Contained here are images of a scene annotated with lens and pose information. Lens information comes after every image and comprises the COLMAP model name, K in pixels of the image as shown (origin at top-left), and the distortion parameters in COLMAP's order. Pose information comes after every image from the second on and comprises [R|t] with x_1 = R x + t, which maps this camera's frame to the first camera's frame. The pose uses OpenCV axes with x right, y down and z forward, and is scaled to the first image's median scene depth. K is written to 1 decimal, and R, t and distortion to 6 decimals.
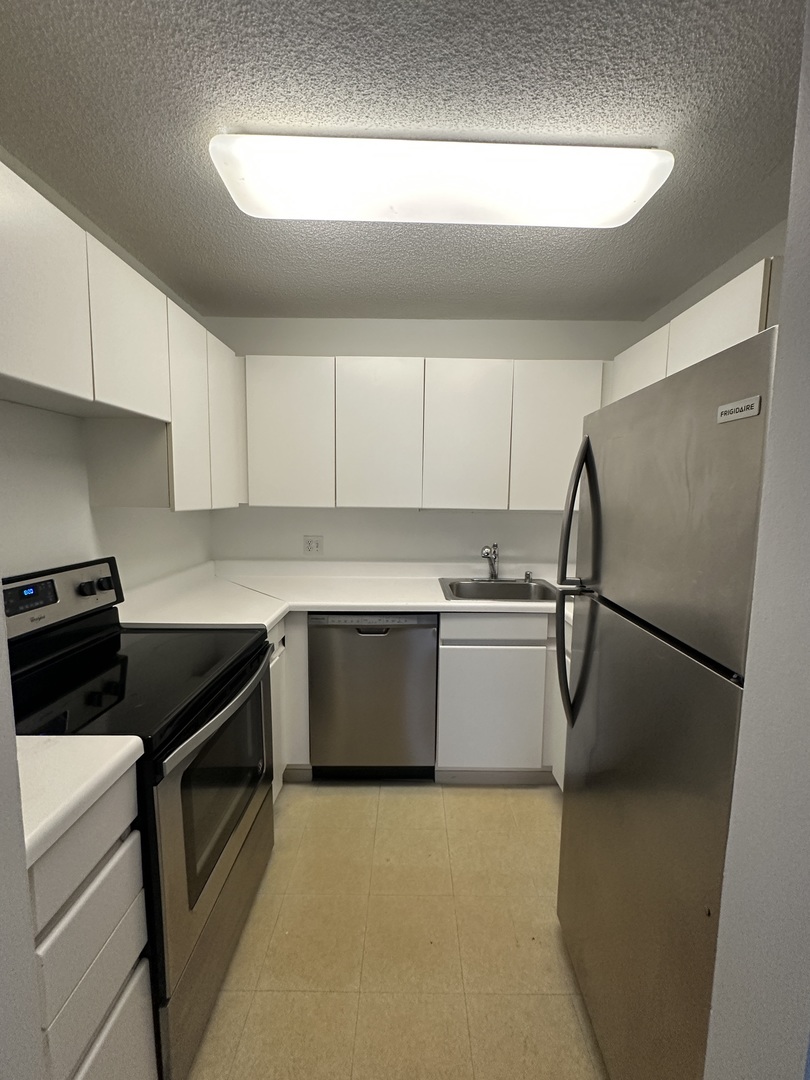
lens RADIAL K [[431.0, 0, 407.5], [0, 431.0, 547.0], [0, 0, 1]] dist [0.001631, 0.000670]
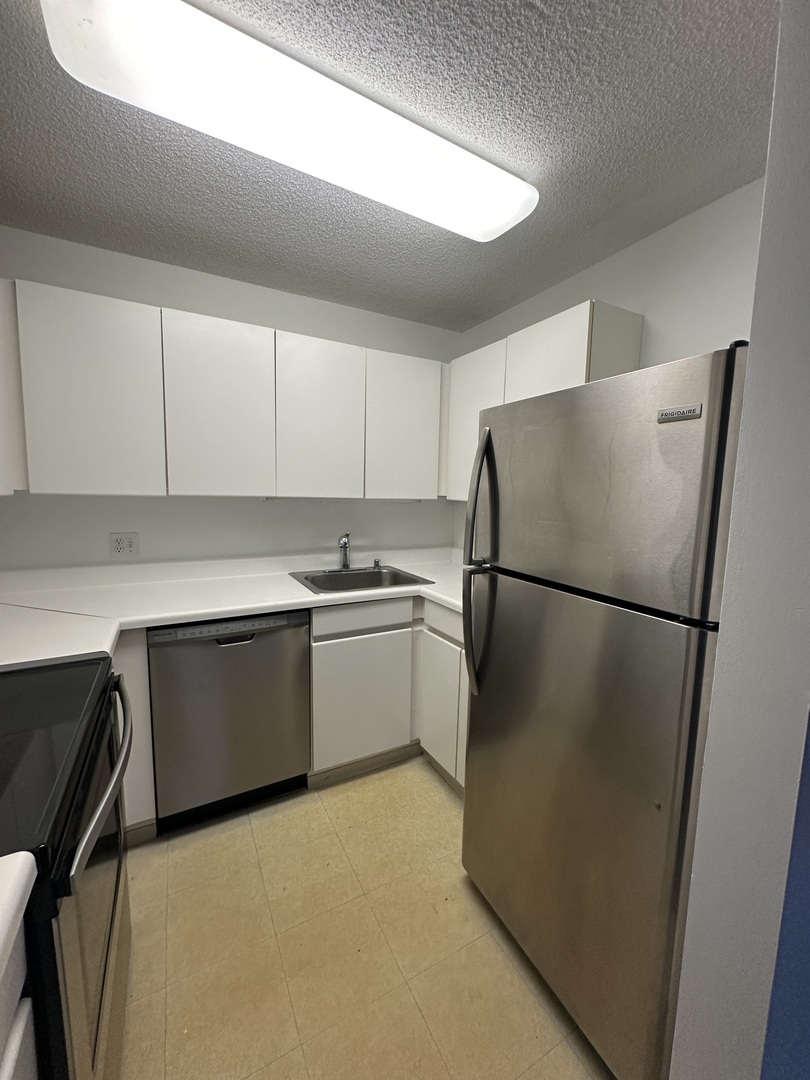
lens RADIAL K [[431.0, 0, 408.3], [0, 431.0, 546.3], [0, 0, 1]] dist [0.001631, 0.000670]
pose [[0.877614, -0.054682, 0.476239, -0.208644], [0.047459, 0.998503, 0.027190, 0.002812], [-0.477013, -0.001260, 0.878895, 0.090498]]
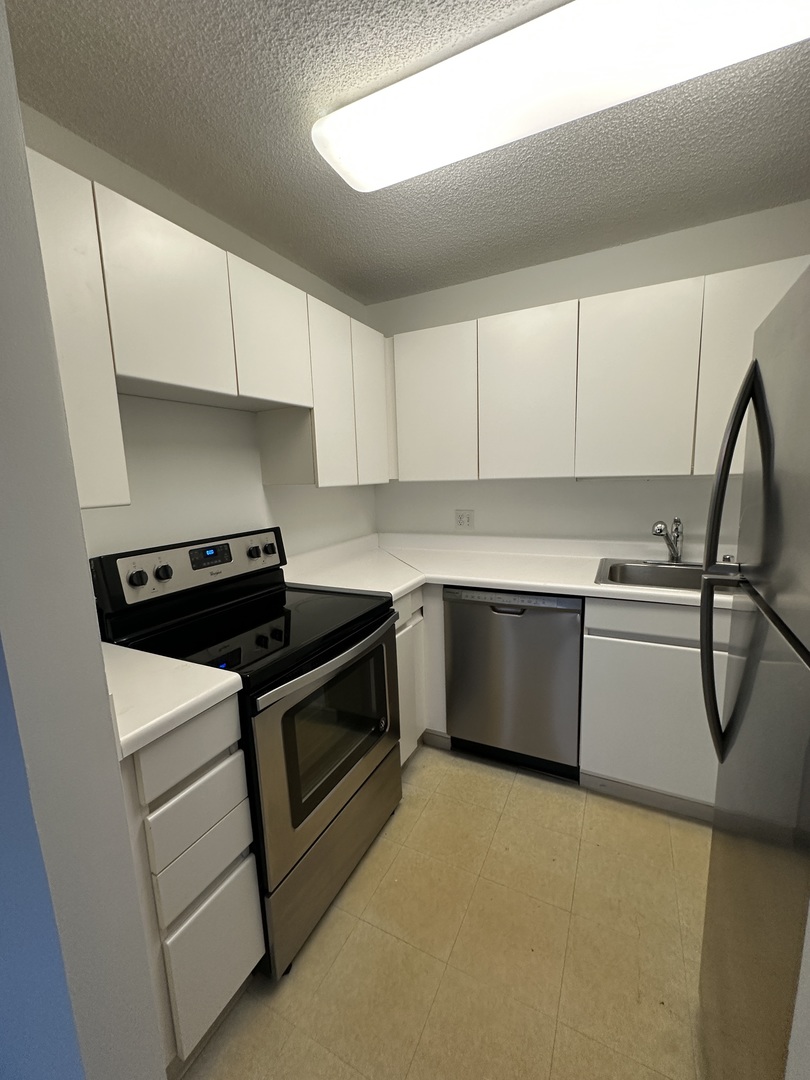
lens RADIAL K [[431.0, 0, 407.8], [0, 431.0, 546.2], [0, 0, 1]] dist [0.001631, 0.000670]
pose [[0.893758, 0.033286, -0.447312, 0.165388], [-0.010186, 0.998492, 0.053948, 0.007344], [0.448433, -0.043660, 0.892749, 0.079371]]
